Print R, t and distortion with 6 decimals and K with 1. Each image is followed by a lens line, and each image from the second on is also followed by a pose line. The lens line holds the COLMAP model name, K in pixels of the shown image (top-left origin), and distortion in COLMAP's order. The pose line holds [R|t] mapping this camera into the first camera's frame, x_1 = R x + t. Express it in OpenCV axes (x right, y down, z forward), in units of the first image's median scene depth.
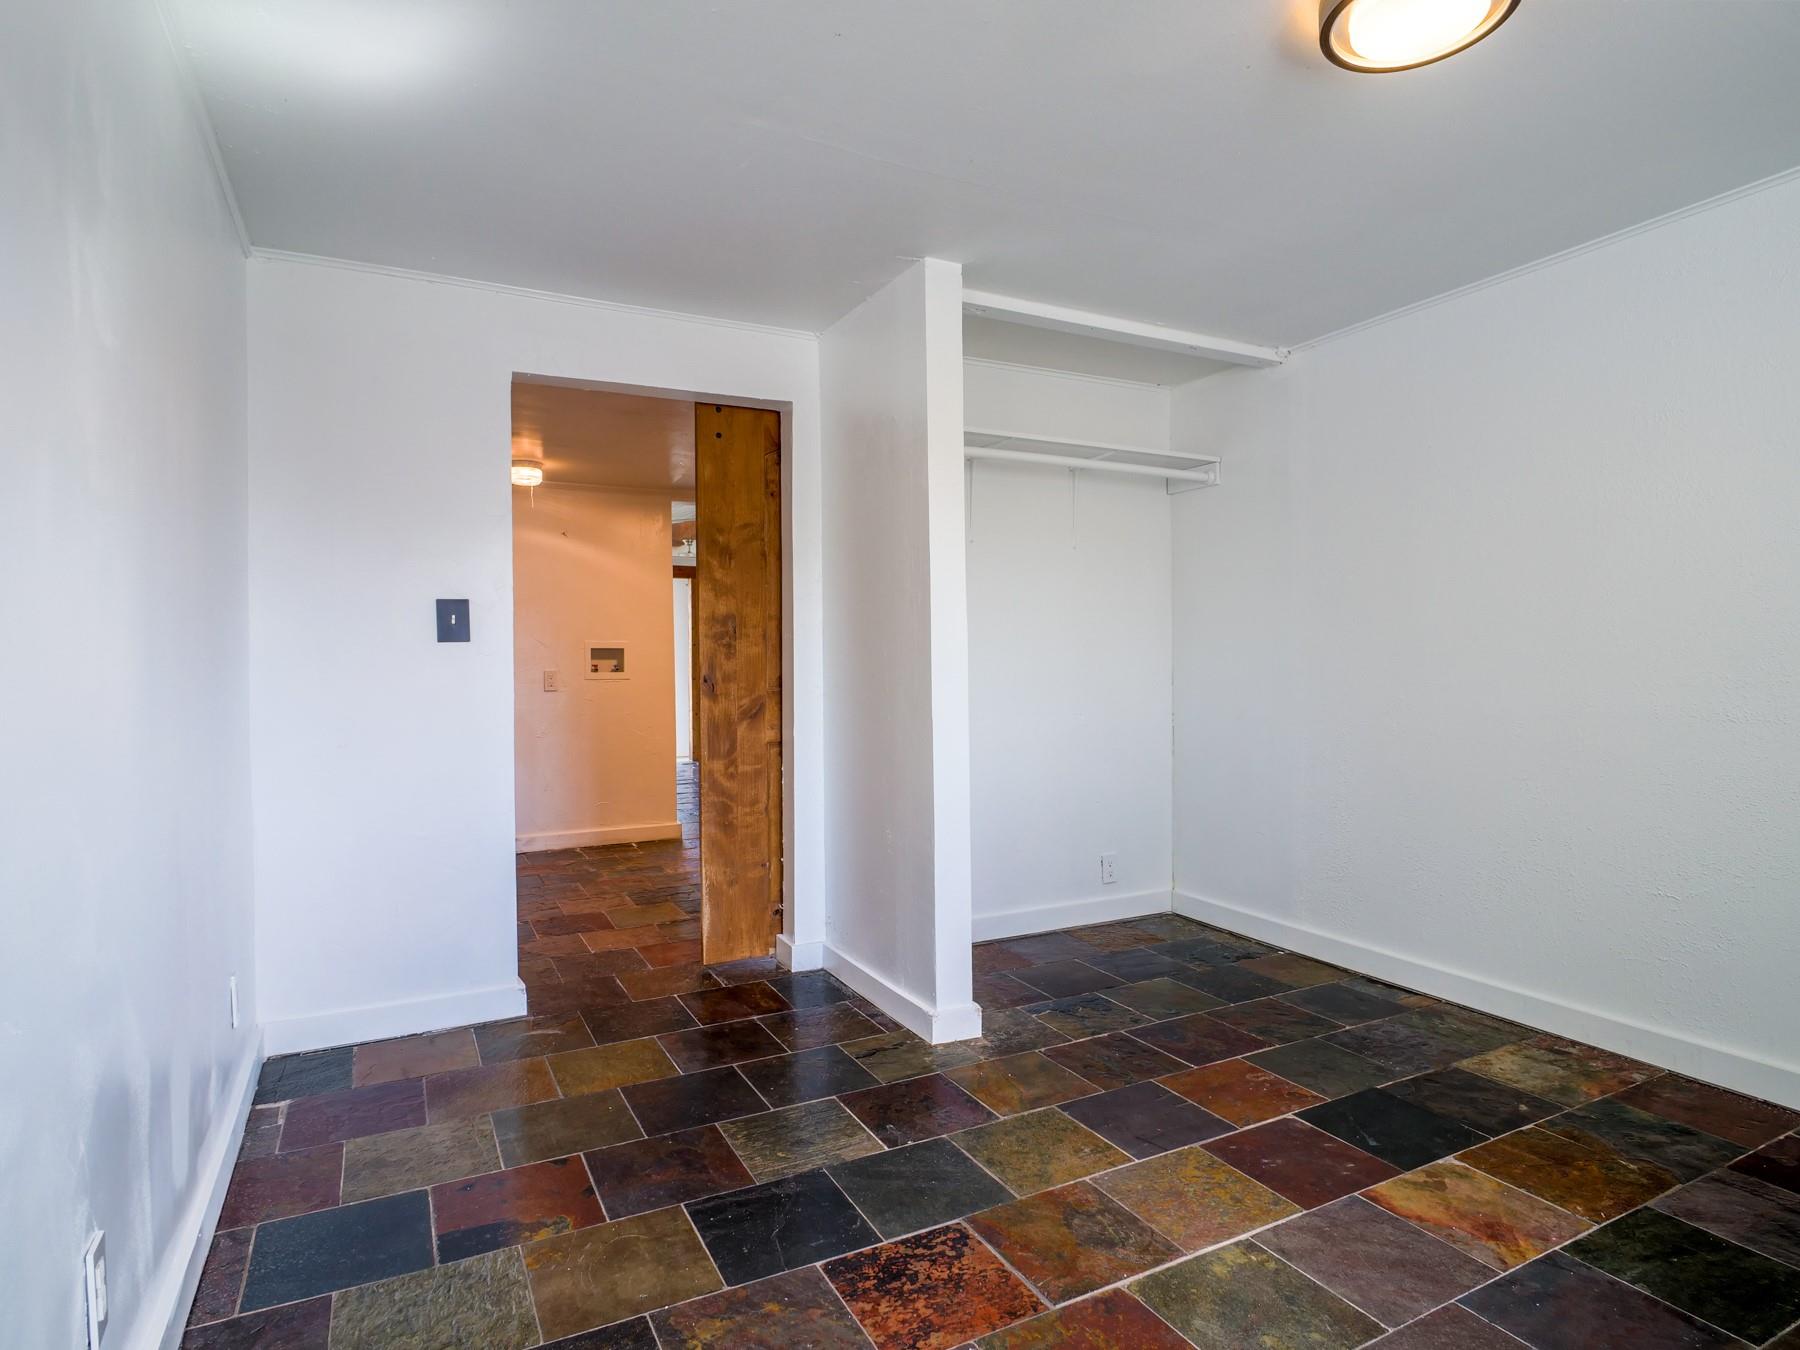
lens RADIAL K [[988.6, 0, 907.4], [0, 988.6, 679.2], [0, 0, 1]] dist [-0.016863, 0.004936]
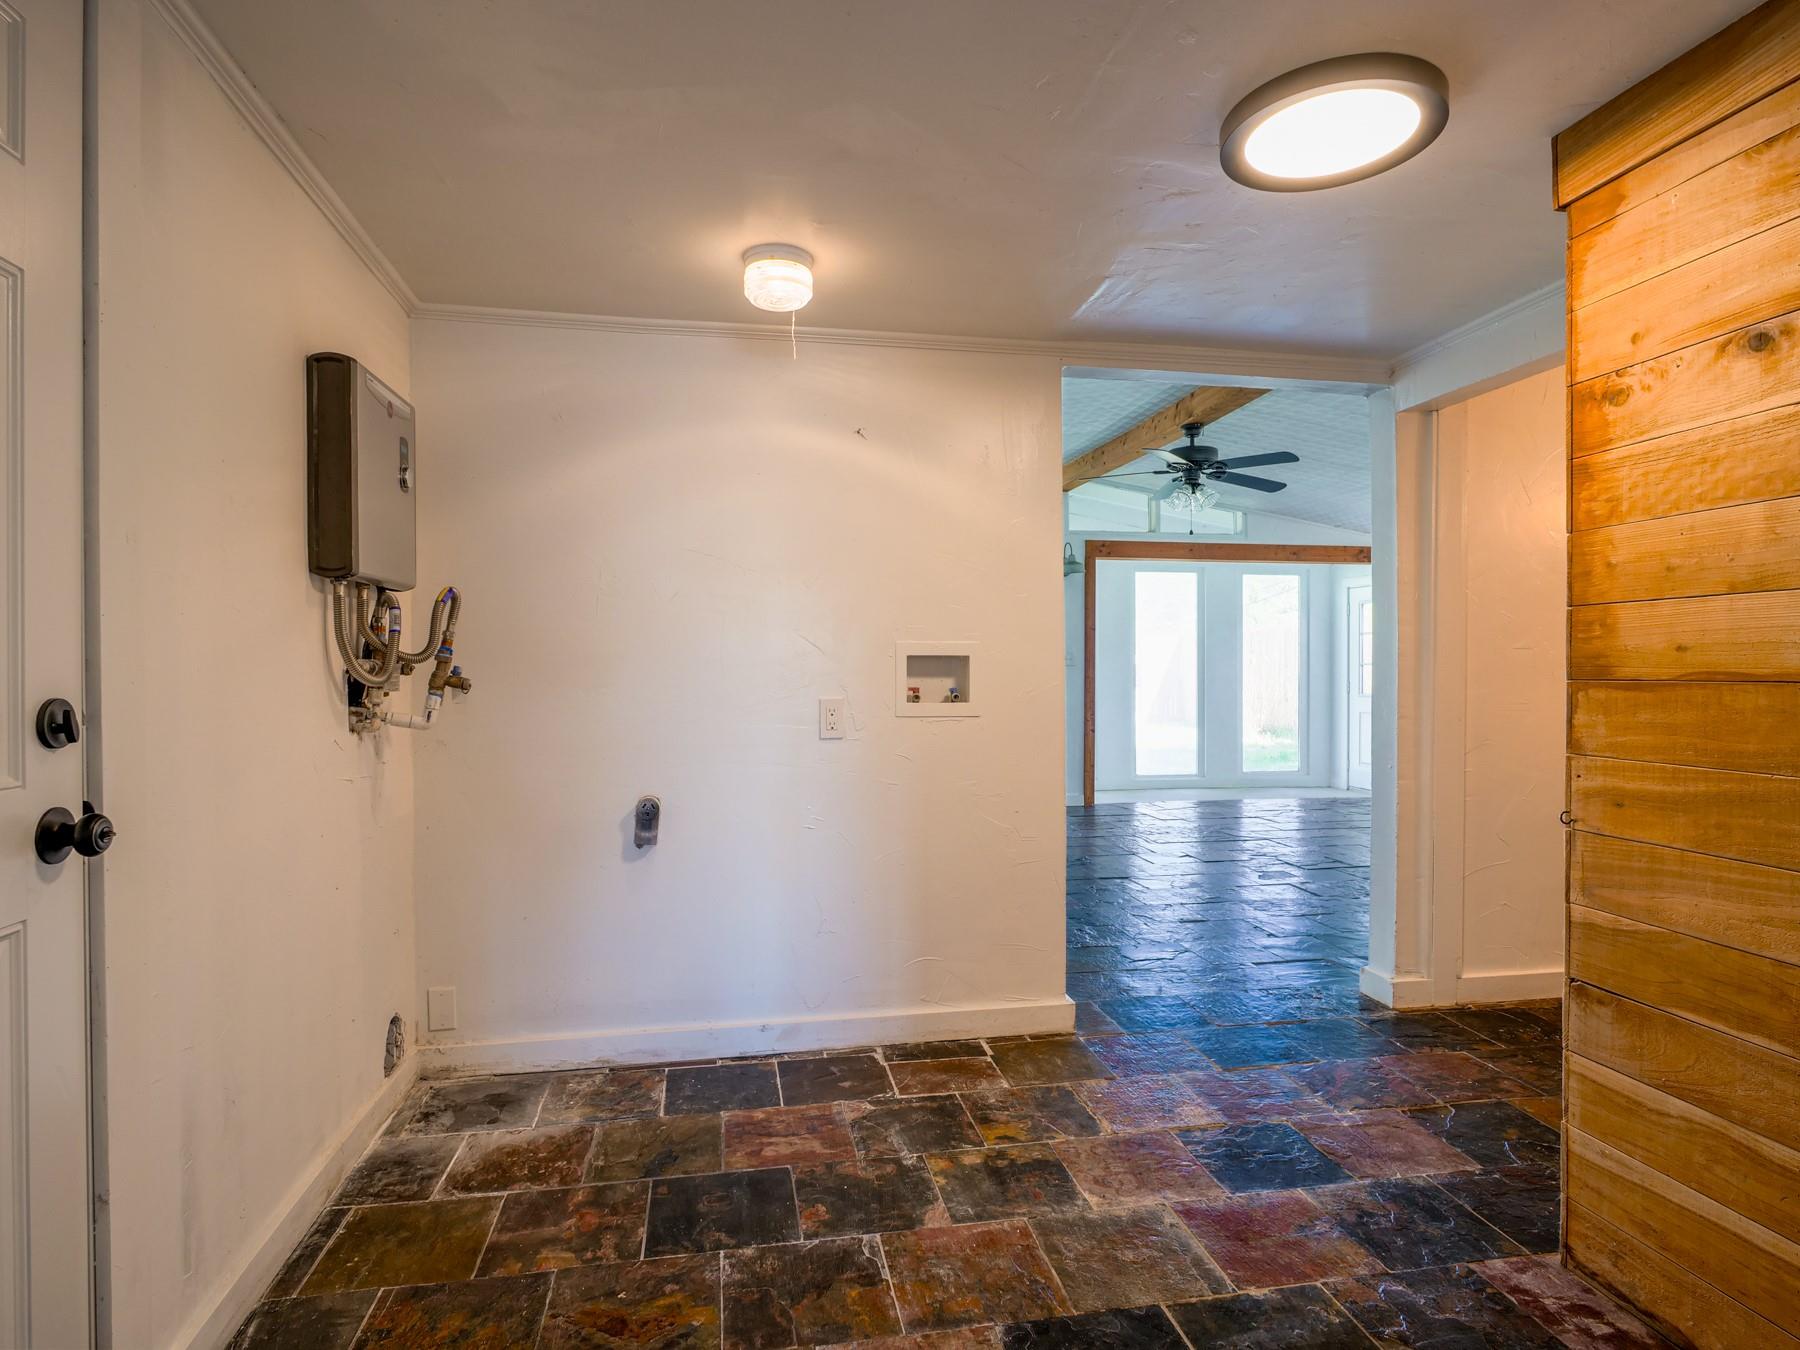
lens RADIAL K [[988.6, 0, 895.6], [0, 988.6, 668.6], [0, 0, 1]] dist [-0.016863, 0.004936]
pose [[0.952633, 0.006568, -0.304052, -0.168337], [-0.010812, 0.999866, -0.012274, -0.018064], [0.303930, 0.014980, 0.952576, 0.503514]]
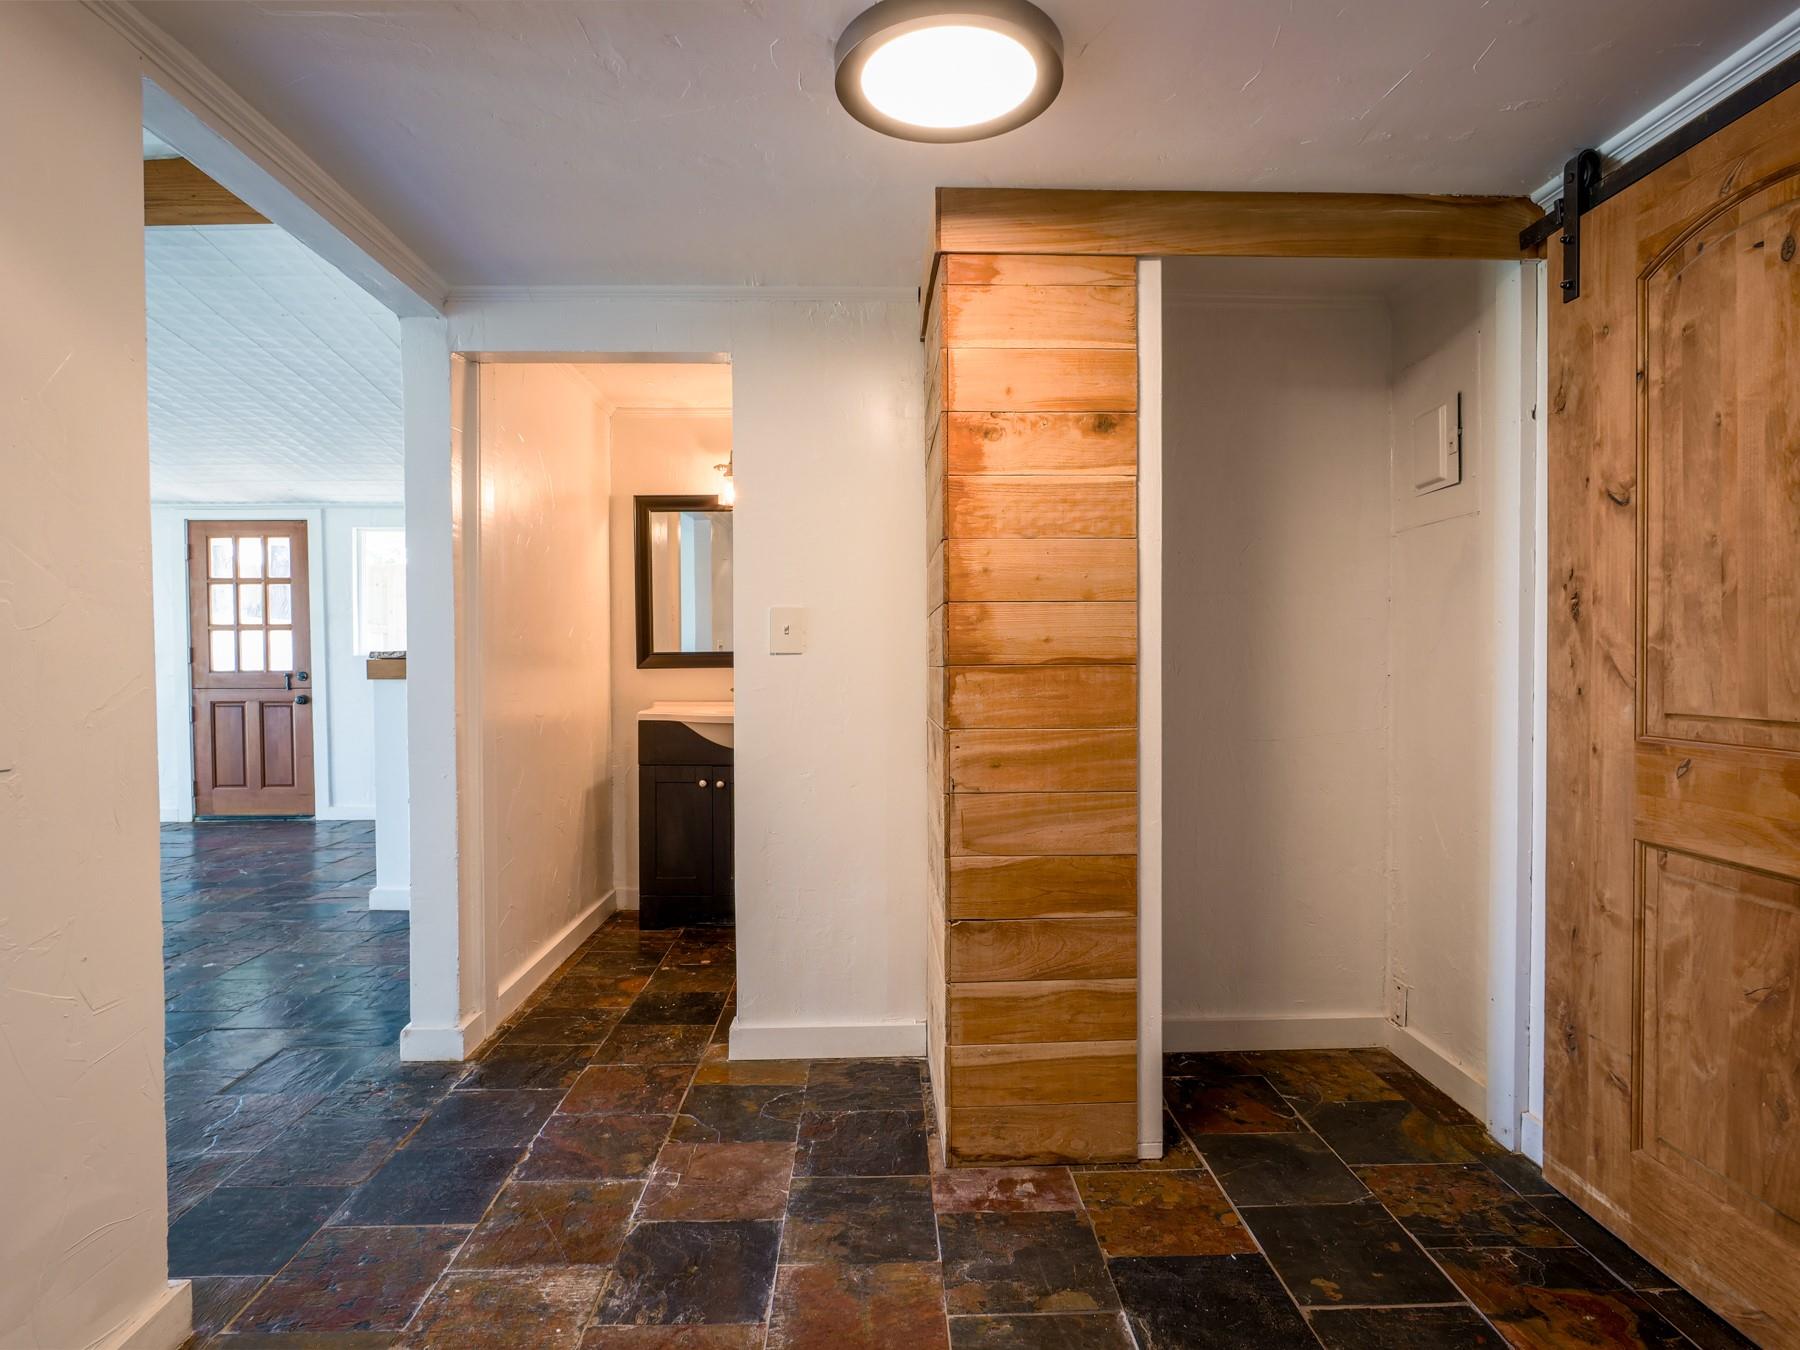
lens RADIAL K [[988.6, 0, 881.9], [0, 988.6, 671.8], [0, 0, 1]] dist [-0.016863, 0.004936]
pose [[0.428044, -0.008730, 0.903716, -0.416601], [0.014129, 0.999896, 0.002967, -0.019804], [-0.903647, 0.011499, 0.428123, 0.749231]]
